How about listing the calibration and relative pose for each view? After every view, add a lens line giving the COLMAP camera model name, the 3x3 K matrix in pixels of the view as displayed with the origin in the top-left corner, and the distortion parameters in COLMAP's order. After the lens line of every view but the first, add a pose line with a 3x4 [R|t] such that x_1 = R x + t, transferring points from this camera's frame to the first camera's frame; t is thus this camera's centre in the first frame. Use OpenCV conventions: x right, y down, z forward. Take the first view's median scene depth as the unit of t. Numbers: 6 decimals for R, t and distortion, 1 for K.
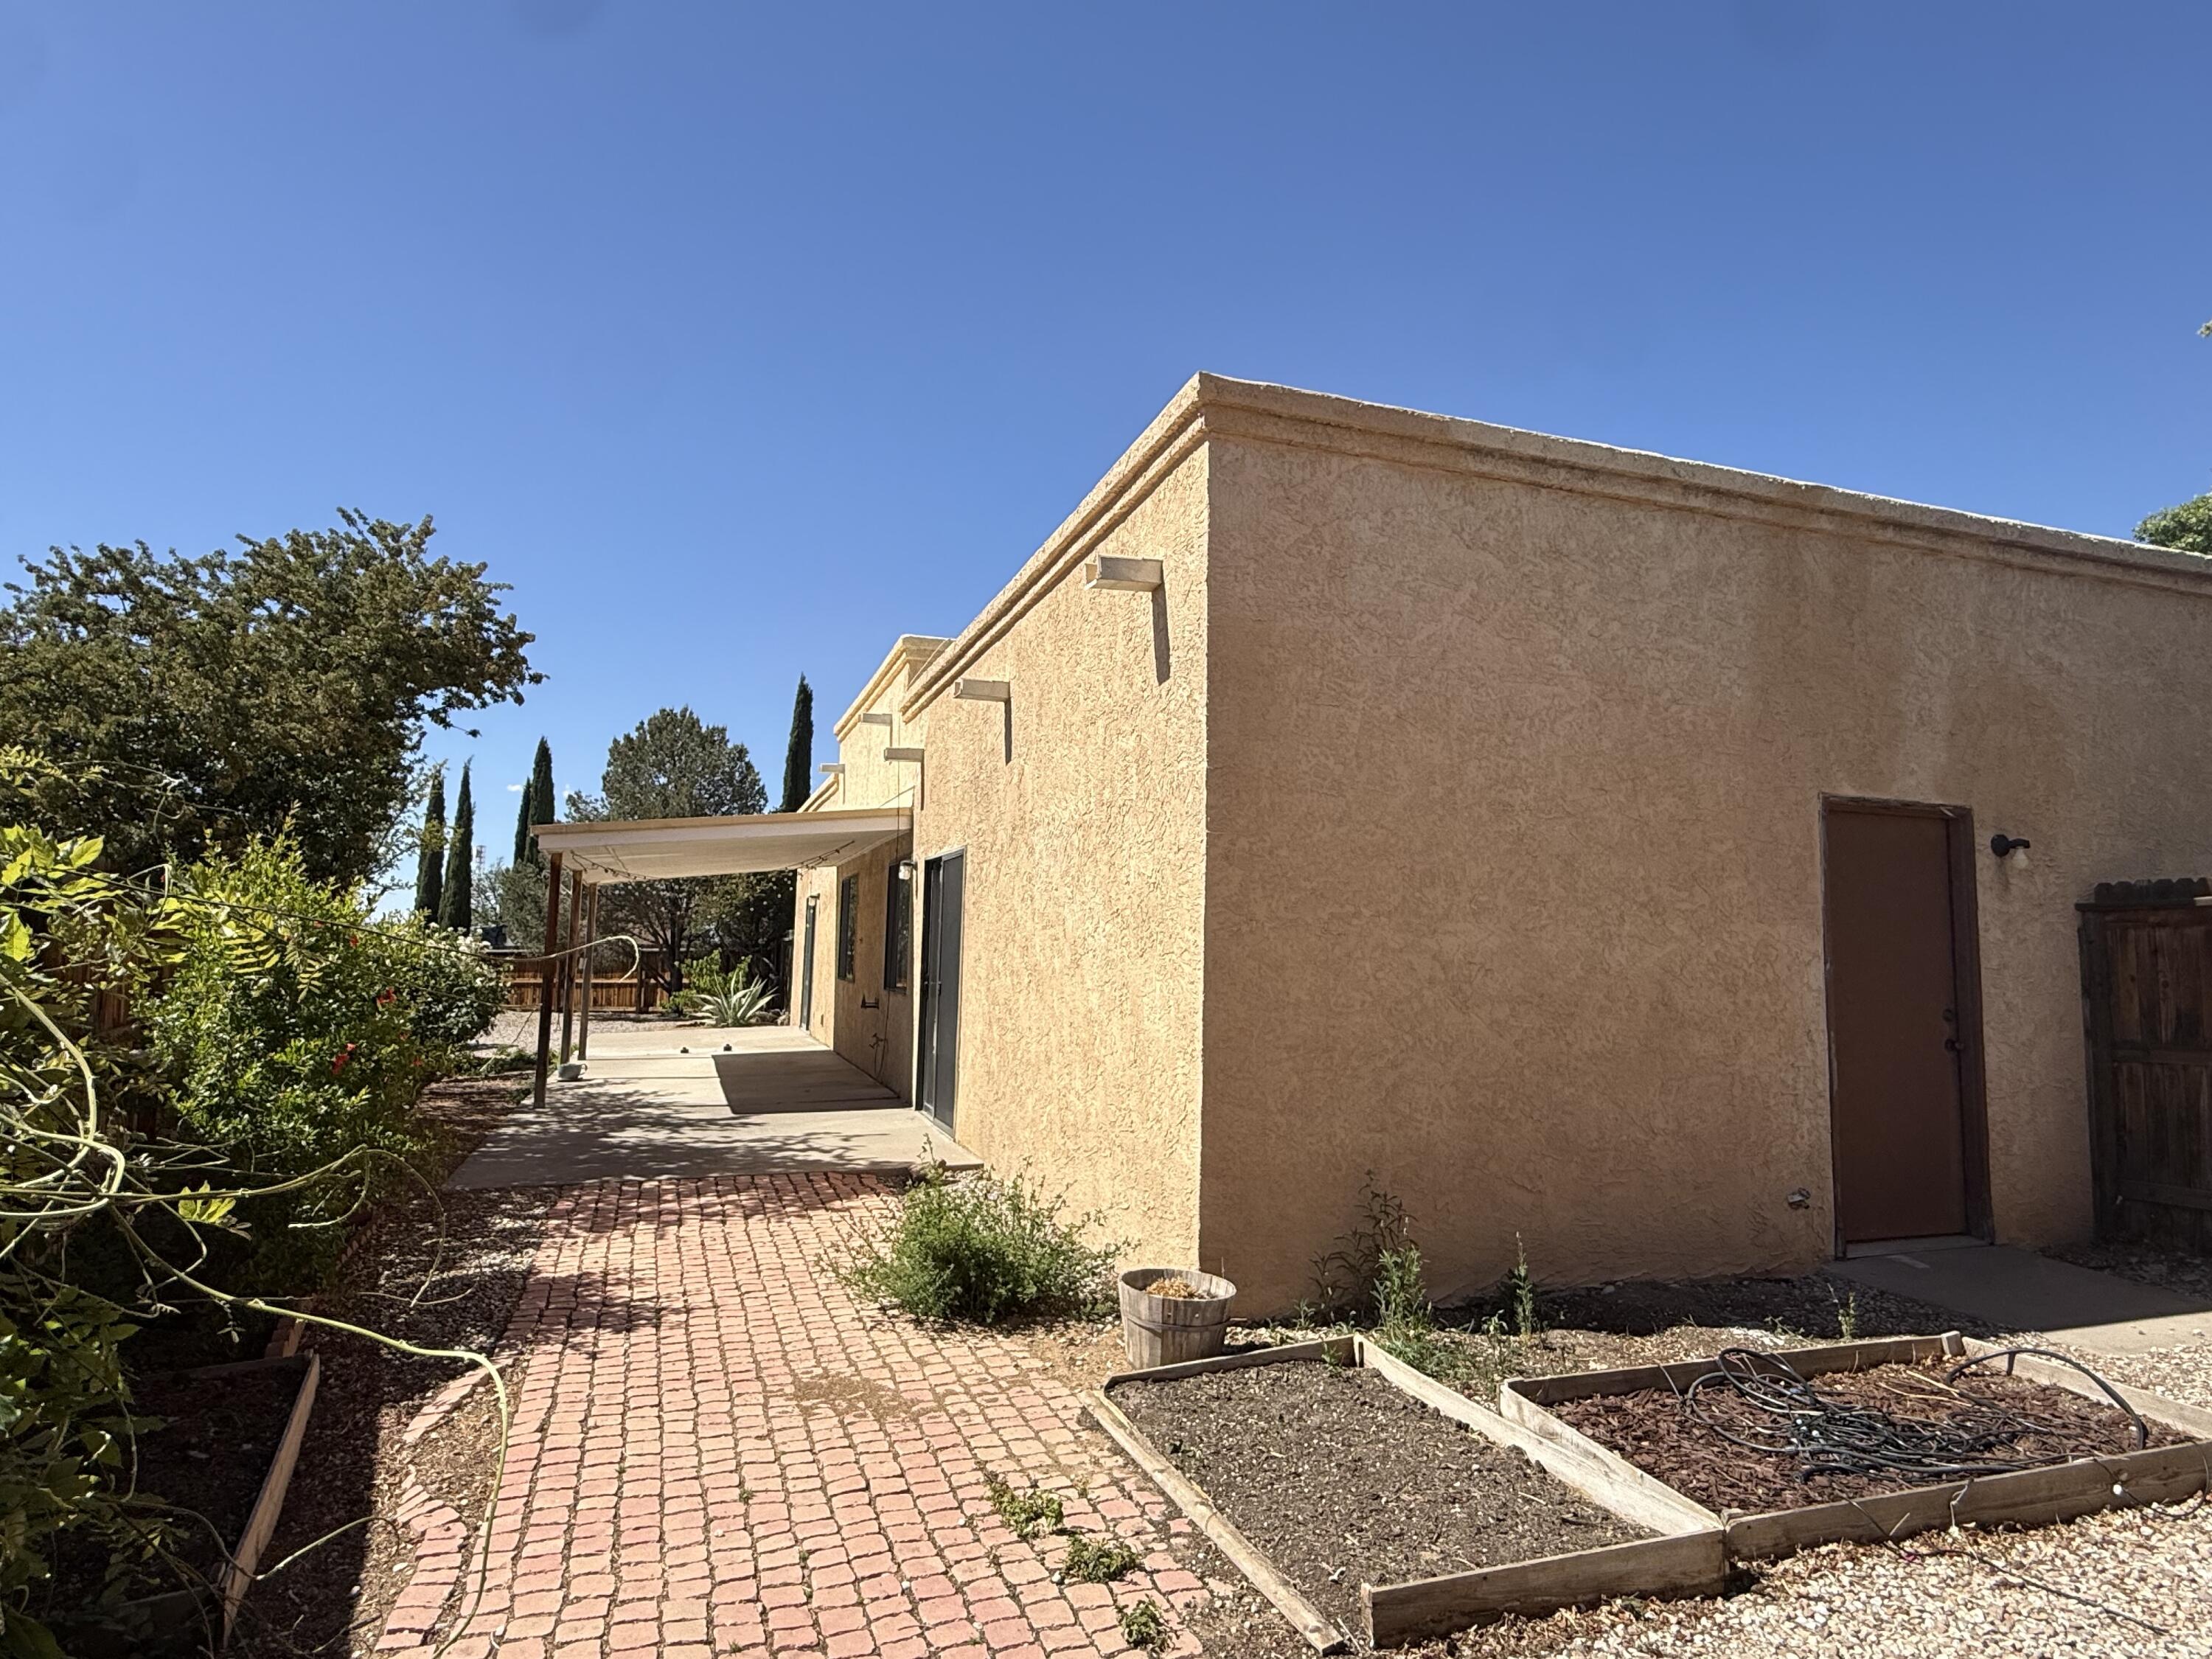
lens RADIAL K [[1241.2, 0, 1110.2], [0, 1241.2, 827.0], [0, 0, 1]] dist [0.001663, 0.000125]
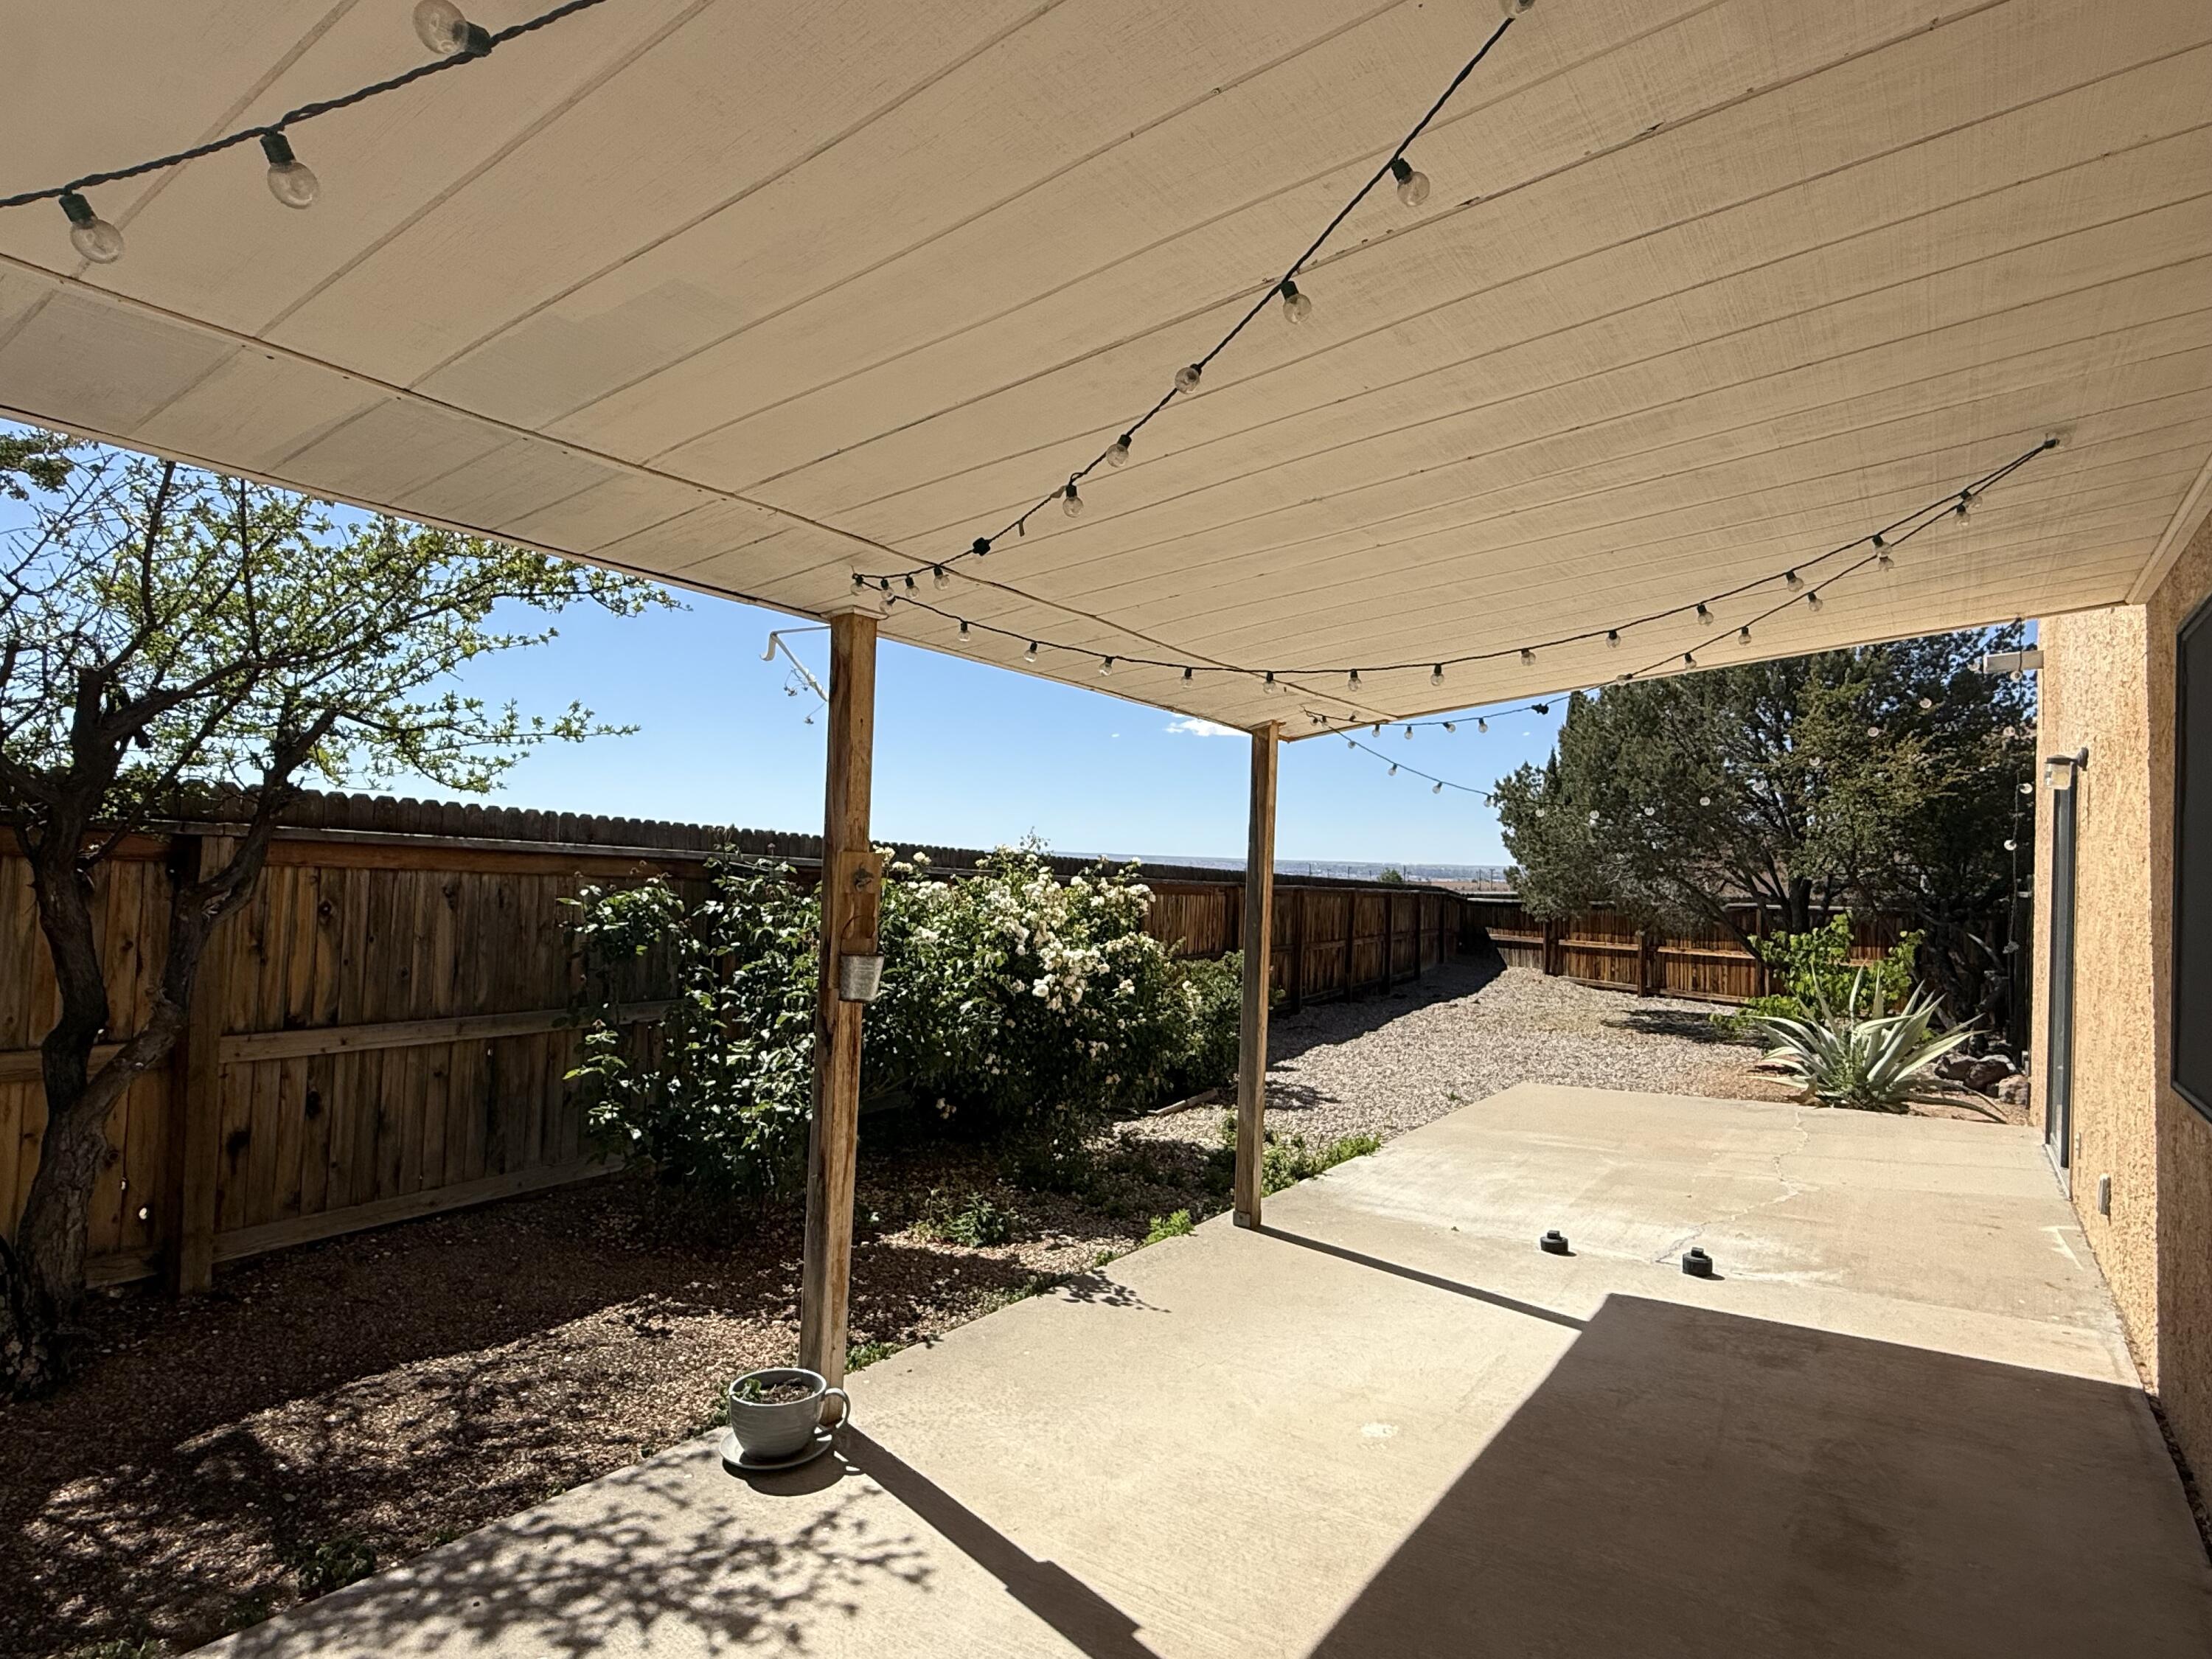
lens RADIAL K [[1241.2, 0, 1105.3], [0, 1241.2, 826.1], [0, 0, 1]] dist [0.001663, 0.000125]
pose [[0.602514, -0.023088, -0.797774, -0.118665], [0.052718, 0.998550, 0.010917, 0.050565], [0.796365, -0.048634, 0.602858, 0.529032]]
